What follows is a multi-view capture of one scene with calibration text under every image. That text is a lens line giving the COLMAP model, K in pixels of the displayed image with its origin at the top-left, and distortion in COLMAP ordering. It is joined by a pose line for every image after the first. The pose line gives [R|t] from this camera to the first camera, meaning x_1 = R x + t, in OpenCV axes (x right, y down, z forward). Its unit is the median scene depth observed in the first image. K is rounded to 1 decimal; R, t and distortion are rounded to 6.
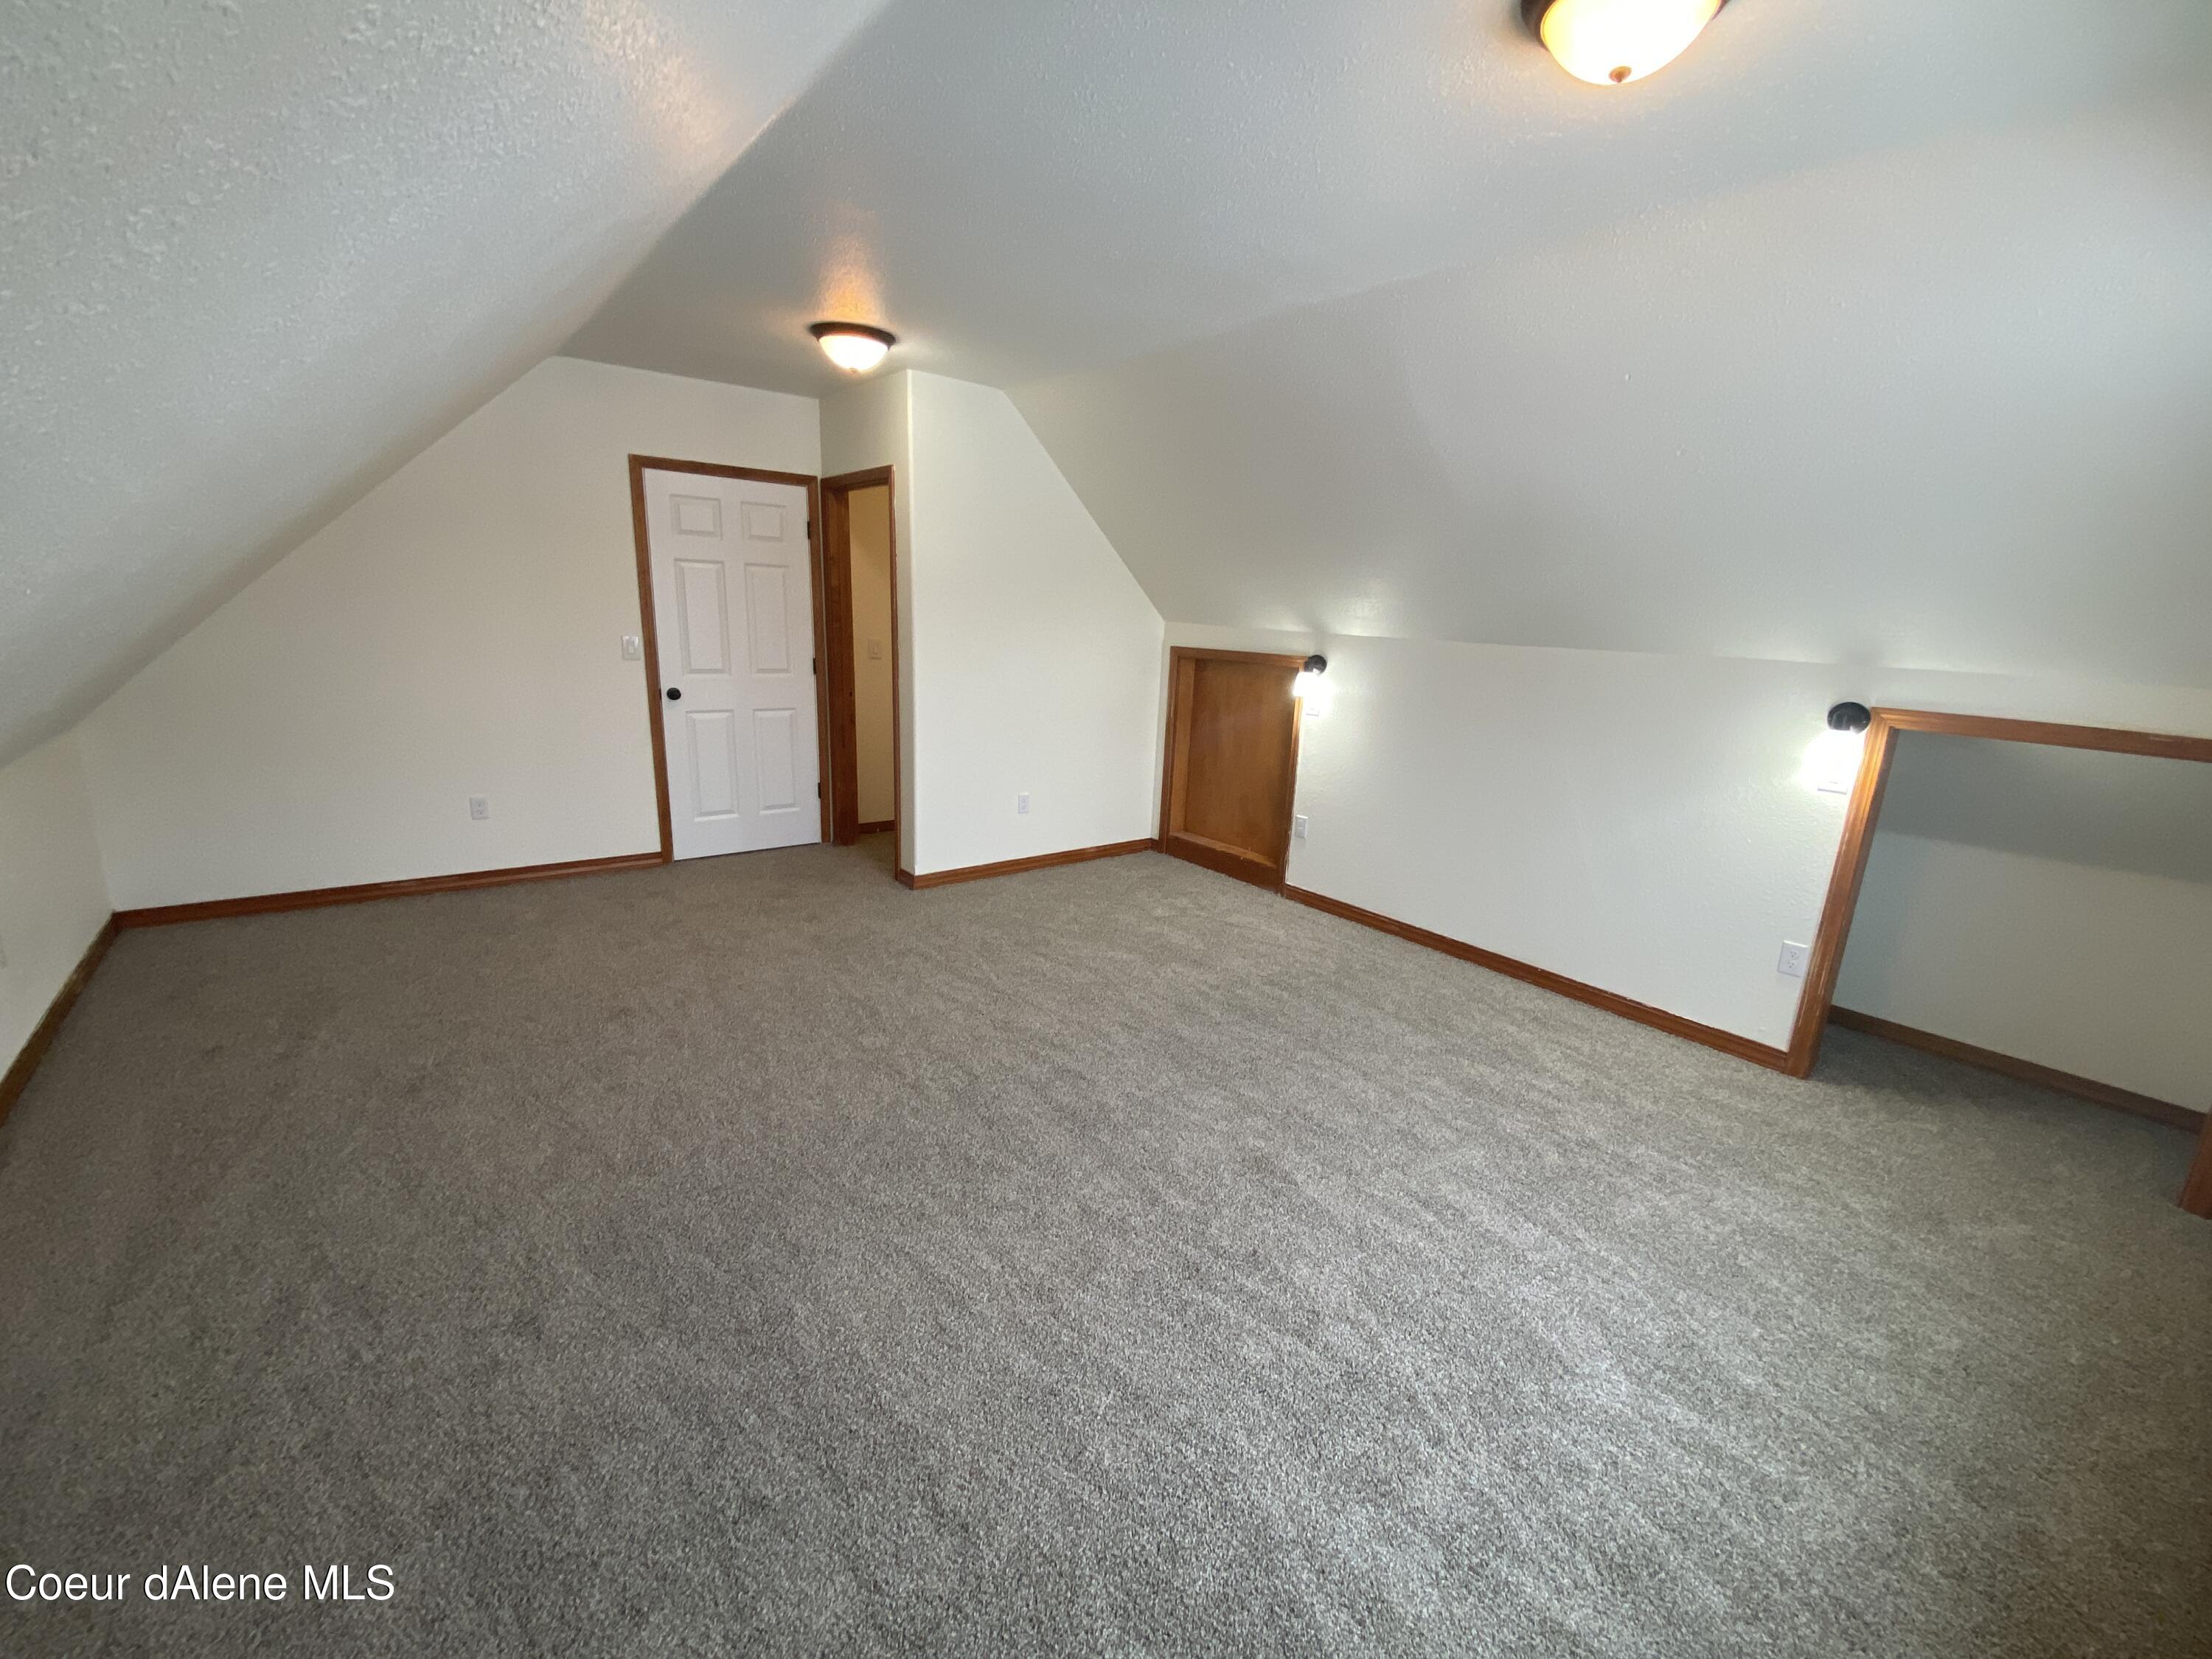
lens RADIAL K [[886.0, 0, 1095.3], [0, 886.0, 826.2], [0, 0, 1]] dist [0.029992, -0.026468]
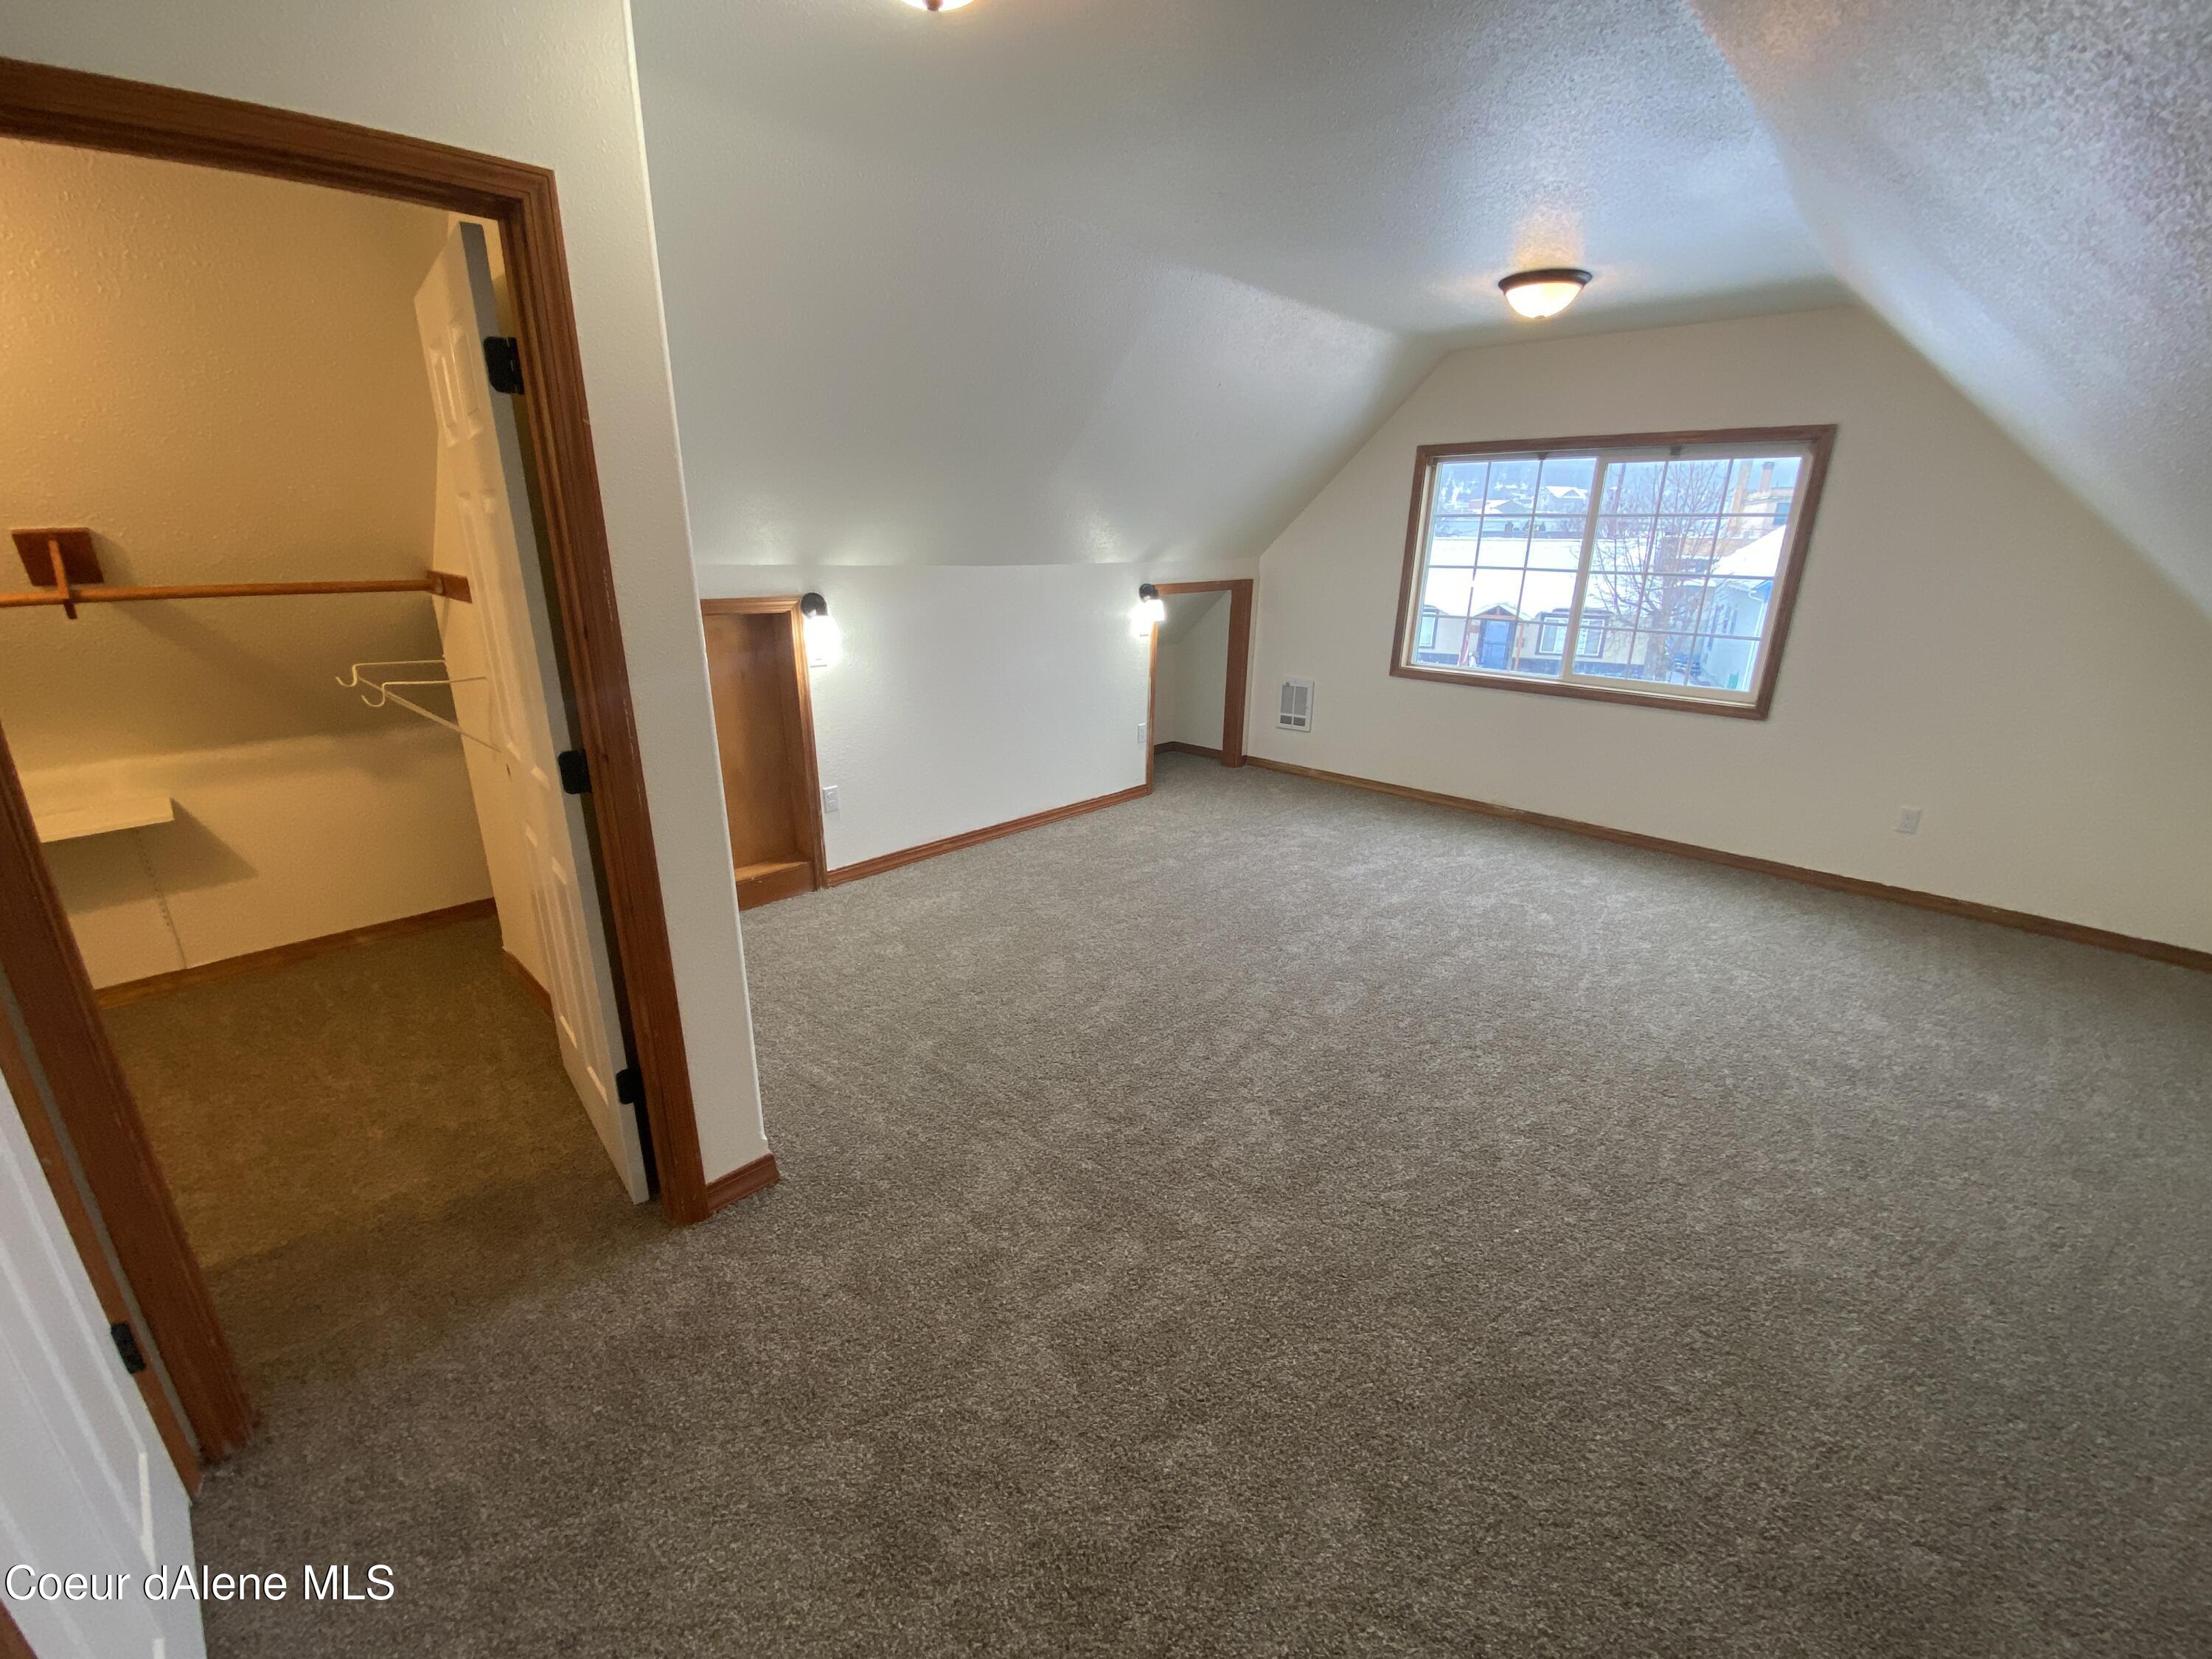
lens RADIAL K [[886.0, 0, 1095.3], [0, 886.0, 826.2], [0, 0, 1]] dist [0.029992, -0.026468]
pose [[-0.134546, -0.346281, 0.928433, -0.780998], [0.218797, 0.903444, 0.368668, -0.304170], [-0.966450, 0.252741, -0.045790, 1.041829]]
